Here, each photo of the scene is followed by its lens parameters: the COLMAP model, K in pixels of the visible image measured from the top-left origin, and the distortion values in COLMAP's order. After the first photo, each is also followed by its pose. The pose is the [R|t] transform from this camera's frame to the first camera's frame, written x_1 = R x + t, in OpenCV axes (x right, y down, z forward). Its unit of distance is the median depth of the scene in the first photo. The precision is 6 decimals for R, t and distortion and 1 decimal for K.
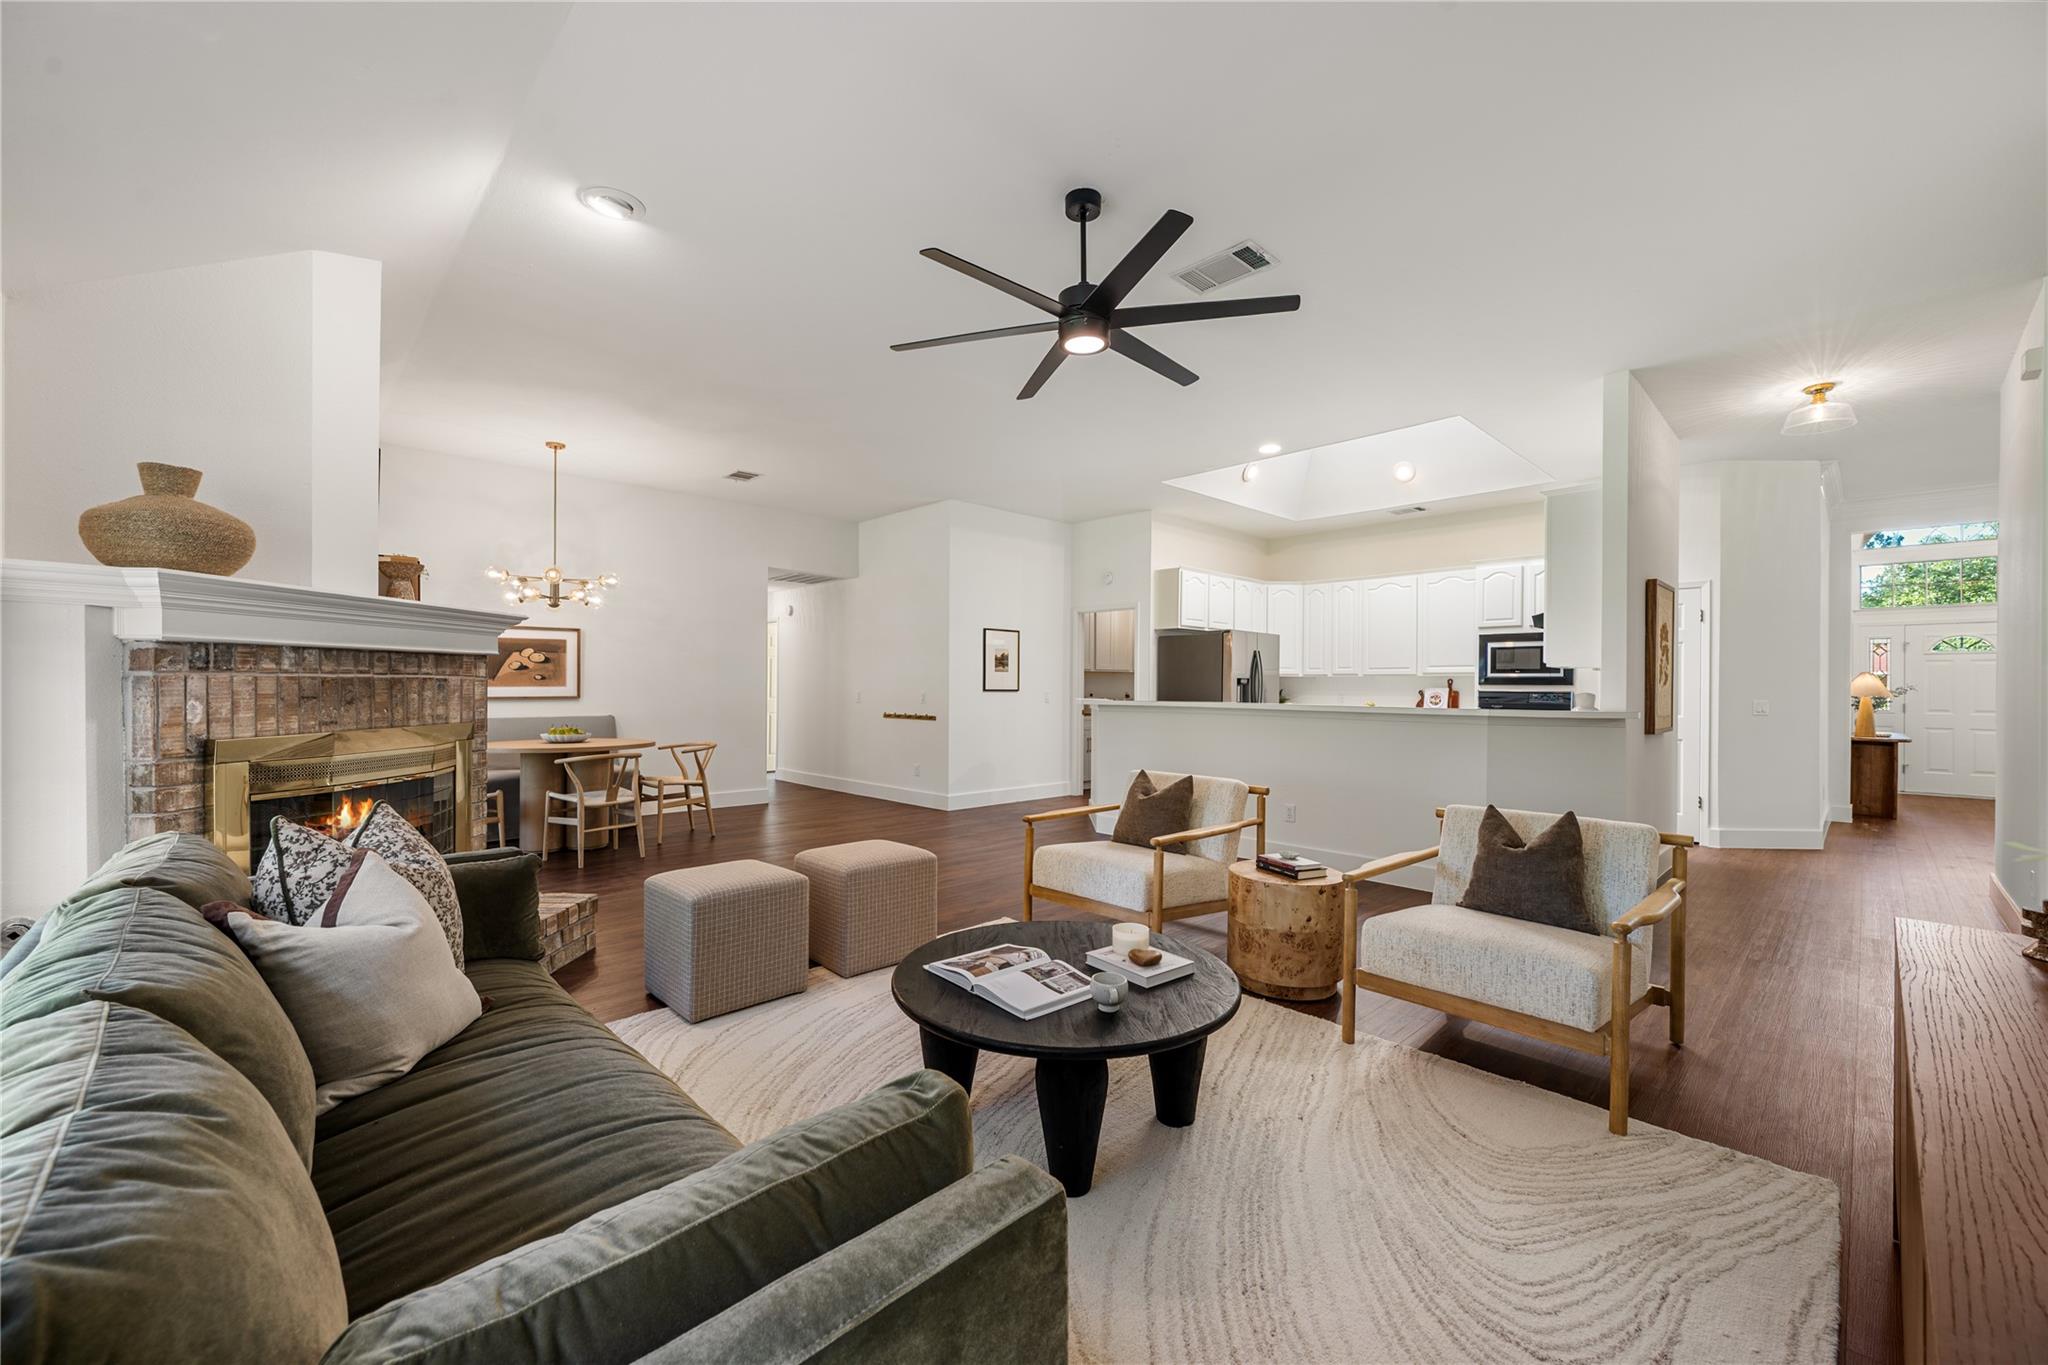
lens RADIAL K [[800.1, 0, 1025.7], [0, 800.1, 691.3], [0, 0, 1]] dist [-0.001332, 0.000204]
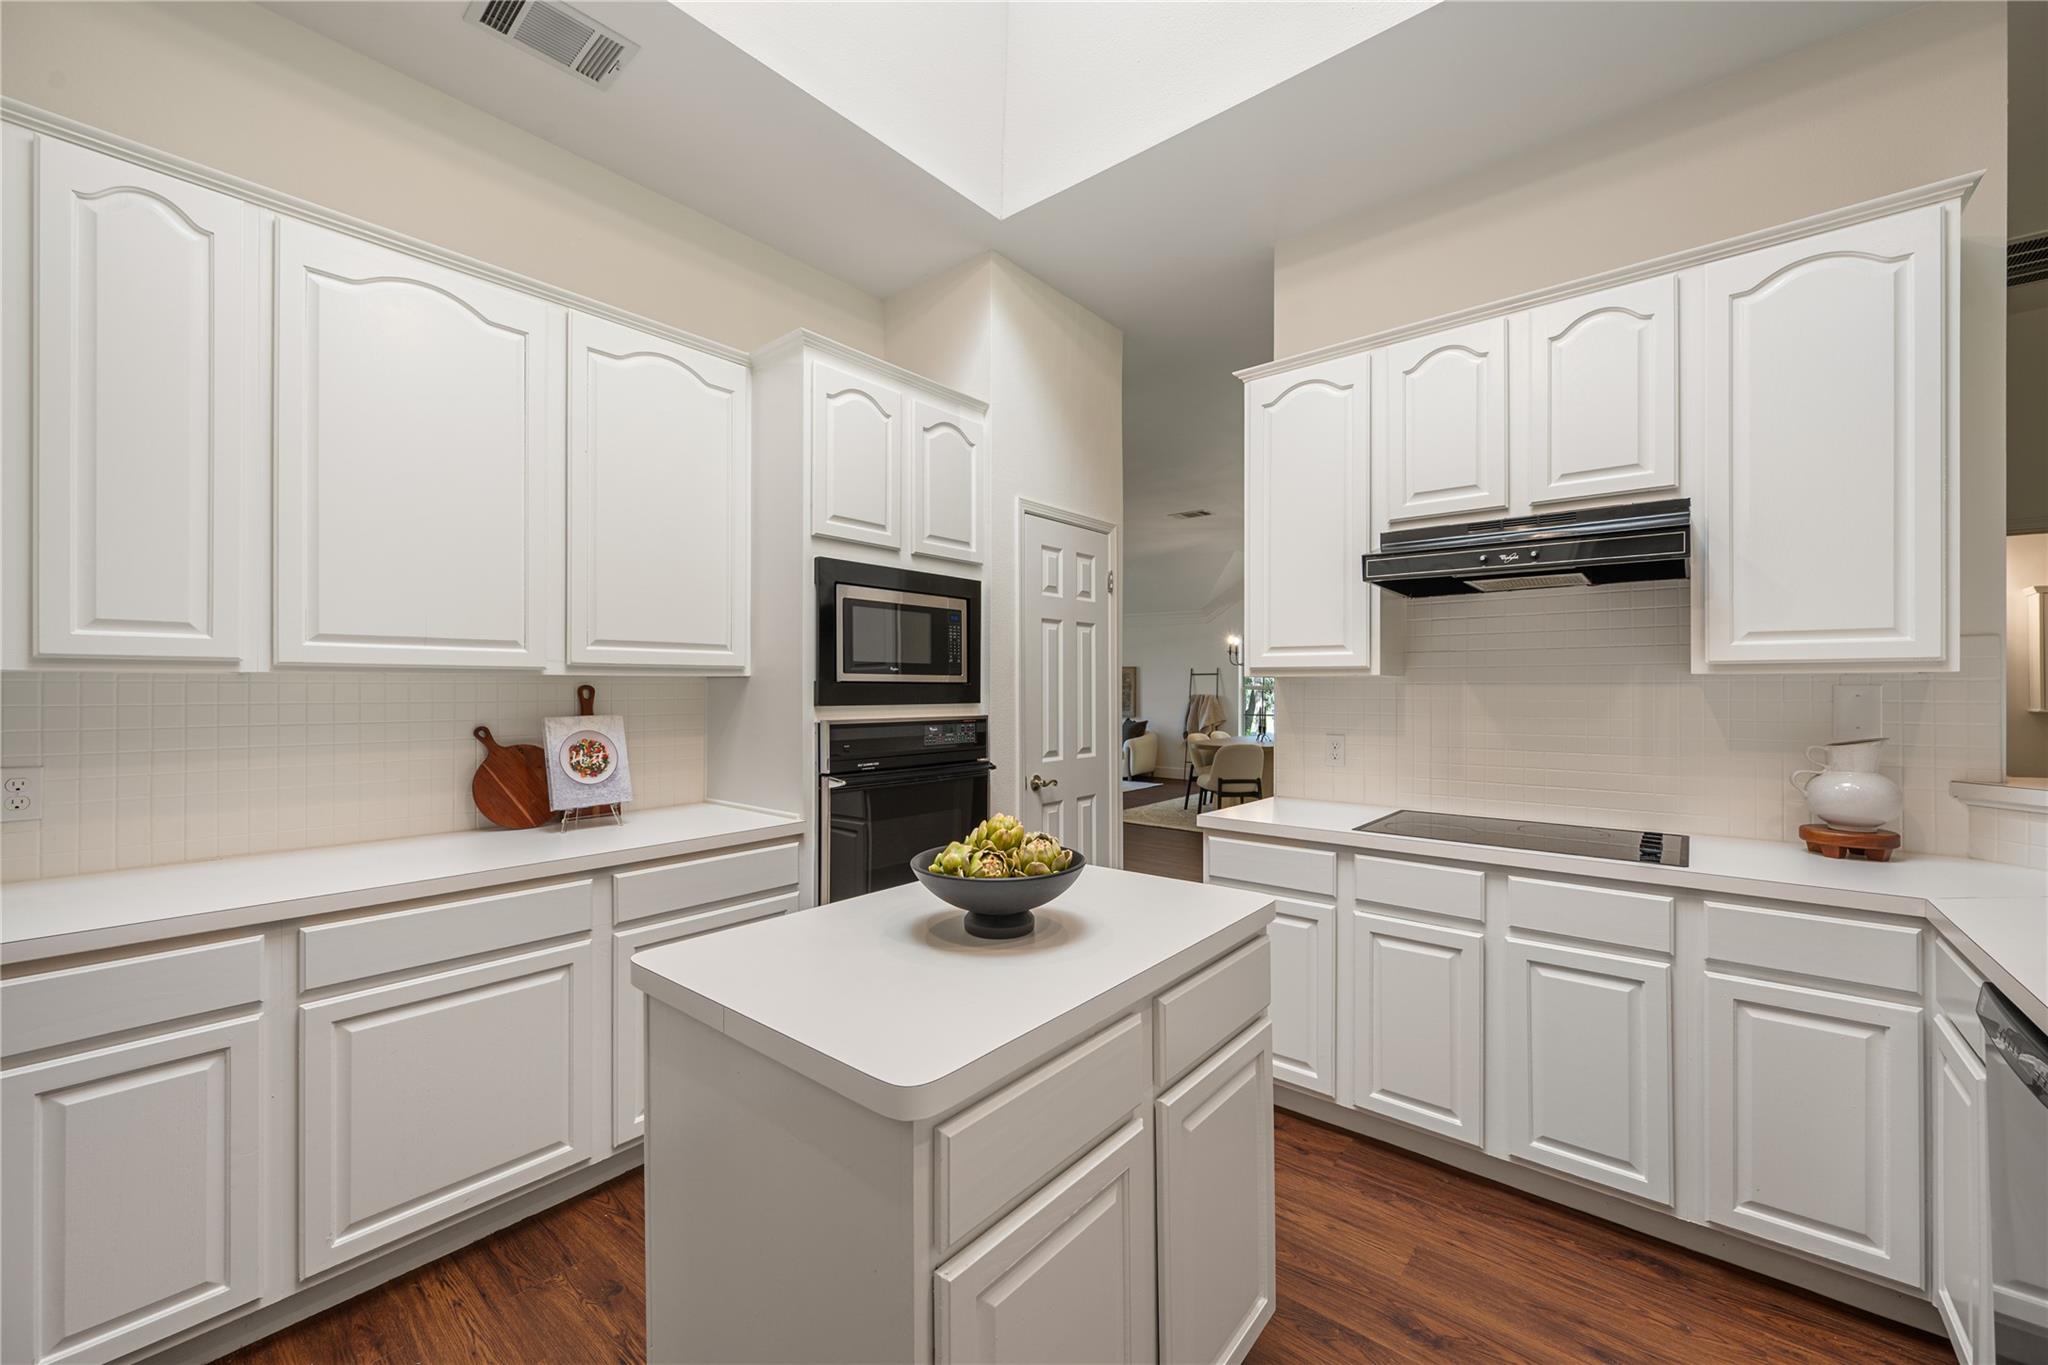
lens RADIAL K [[800.1, 0, 1020.8], [0, 800.1, 686.1], [0, 0, 1]] dist [-0.001332, 0.000204]
pose [[-0.096661, -0.004708, 0.995306, 0.210098], [0.004078, 0.999979, 0.005127, -0.016672], [-0.995309, 0.004555, -0.096640, 0.891660]]
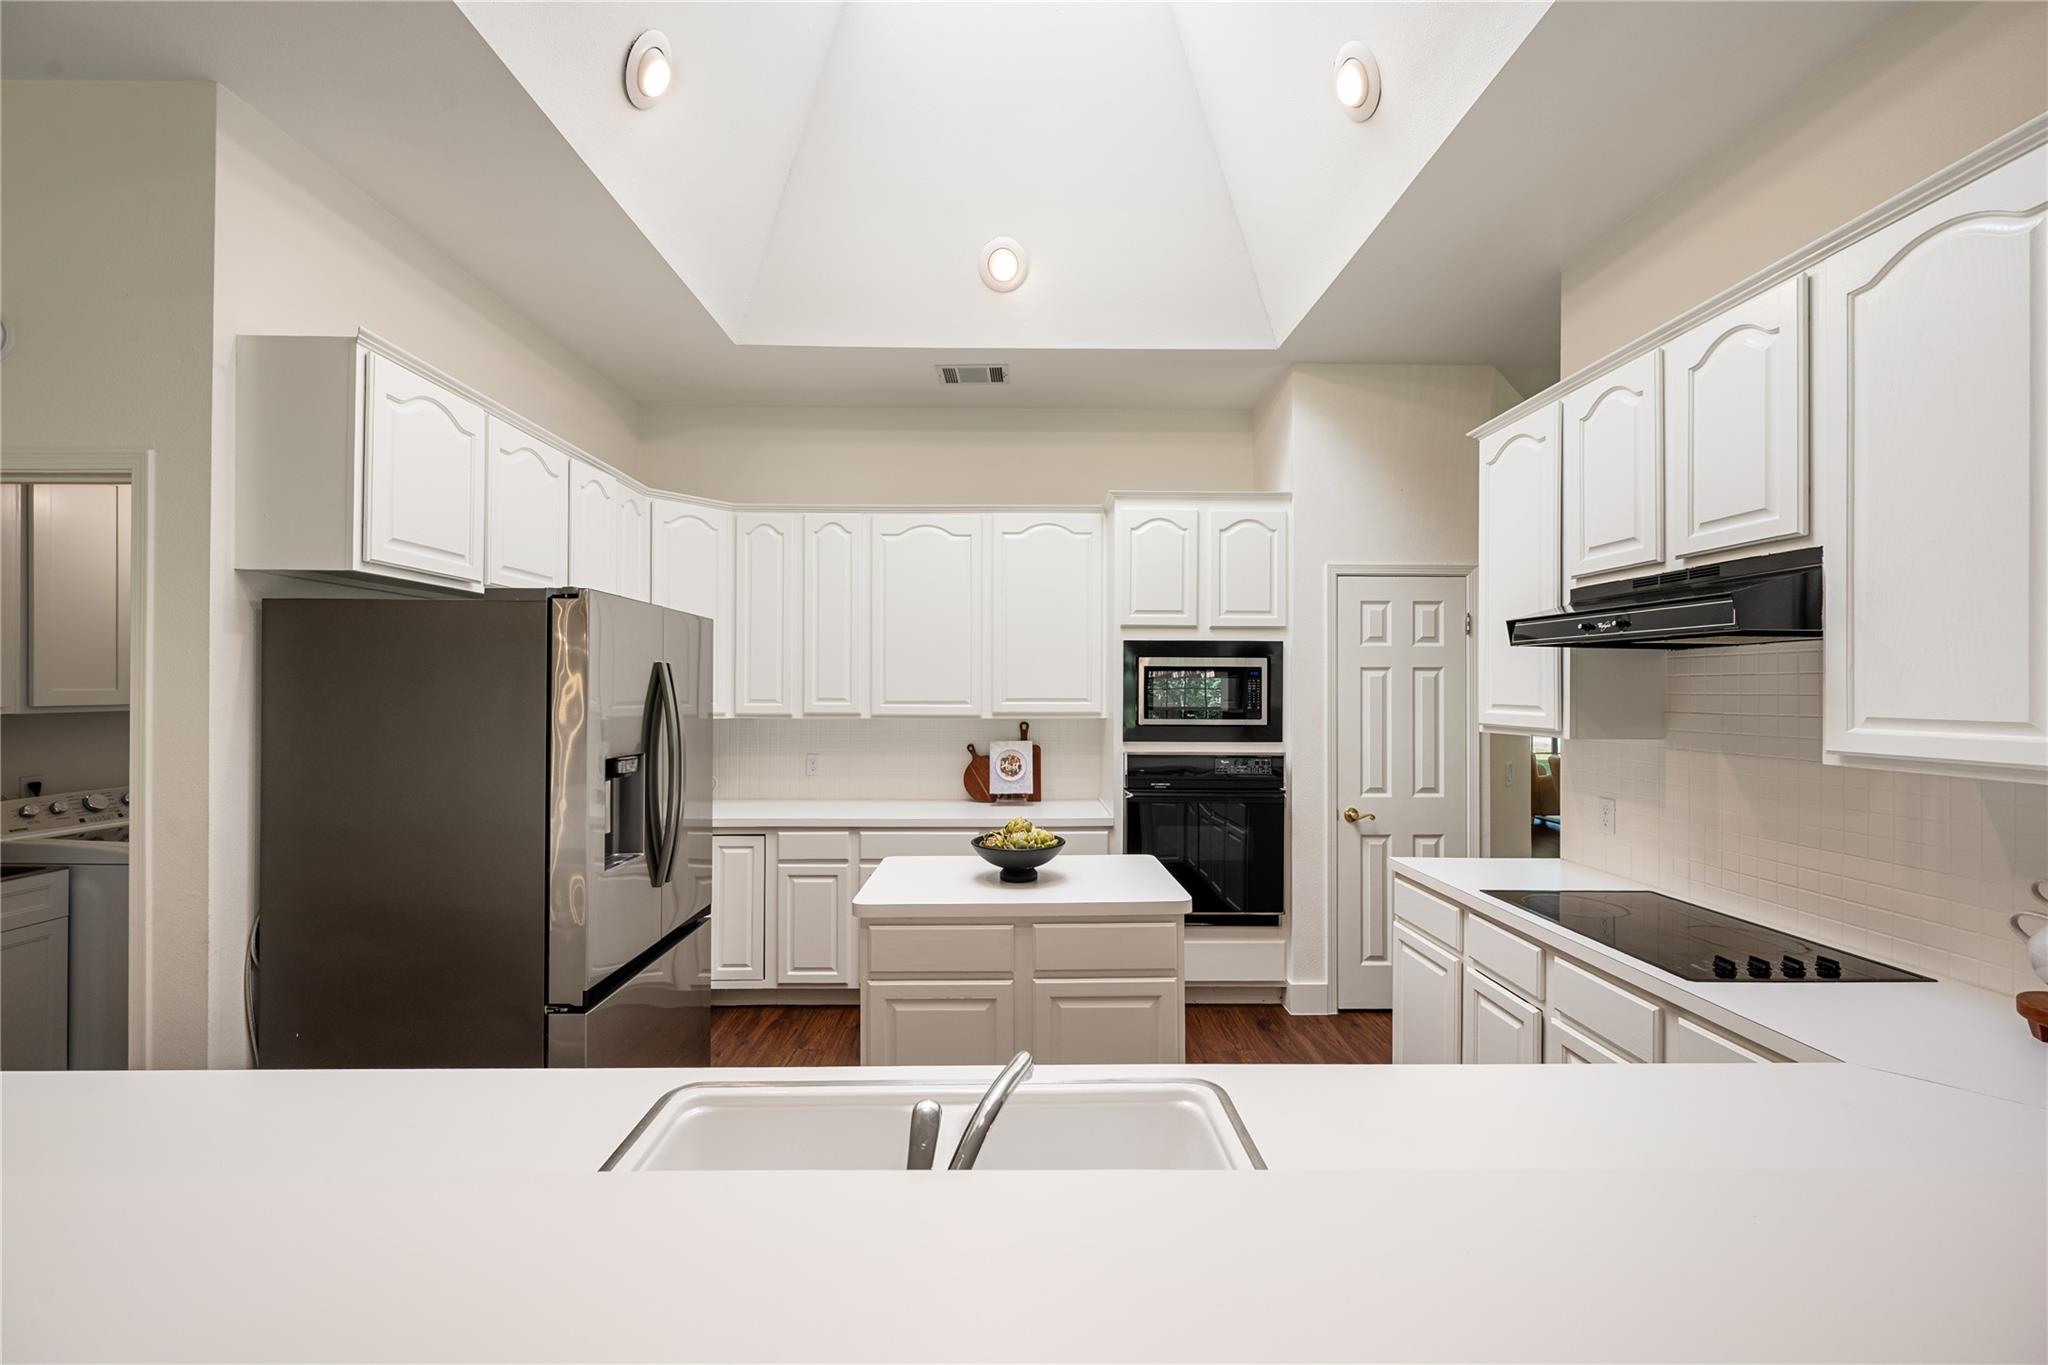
lens RADIAL K [[800.1, 0, 1019.8], [0, 800.1, 688.2], [0, 0, 1]] dist [-0.001332, 0.000204]
pose [[0.688186, -0.003805, 0.725524, 0.152165], [0.005324, 0.999986, 0.000194, -0.039139], [-0.725514, 0.003729, 0.688197, 0.662512]]
